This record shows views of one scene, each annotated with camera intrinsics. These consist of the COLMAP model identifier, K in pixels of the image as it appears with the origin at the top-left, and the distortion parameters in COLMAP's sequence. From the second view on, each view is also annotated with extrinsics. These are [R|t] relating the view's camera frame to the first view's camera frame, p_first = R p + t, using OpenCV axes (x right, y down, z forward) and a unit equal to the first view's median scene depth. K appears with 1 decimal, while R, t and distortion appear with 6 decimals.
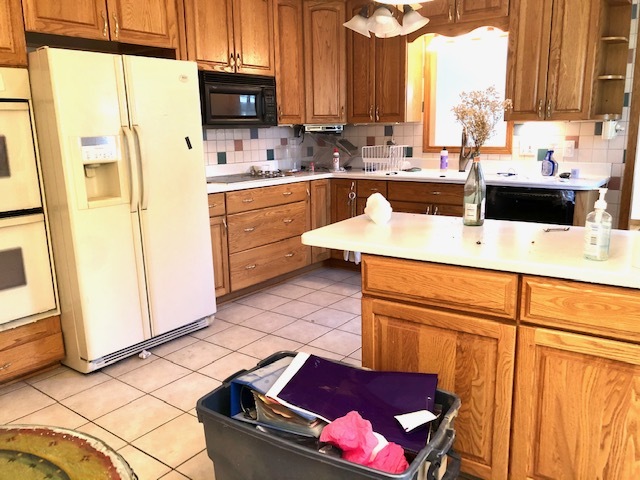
lens RADIAL K [[527.3, 0, 321.6], [0, 527.3, 240.4], [0, 0, 1]] dist [0.011664, 0.005547]
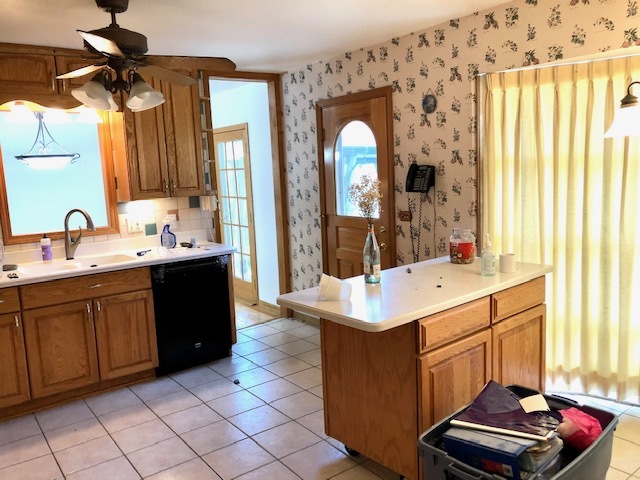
lens RADIAL K [[527.3, 0, 321.1], [0, 527.3, 238.1], [0, 0, 1]] dist [0.011664, 0.005547]
pose [[0.275873, -0.124420, 0.953107, -0.500674], [0.244931, 0.967953, 0.055464, -0.124997], [-0.929464, 0.218144, 0.297507, 0.391681]]
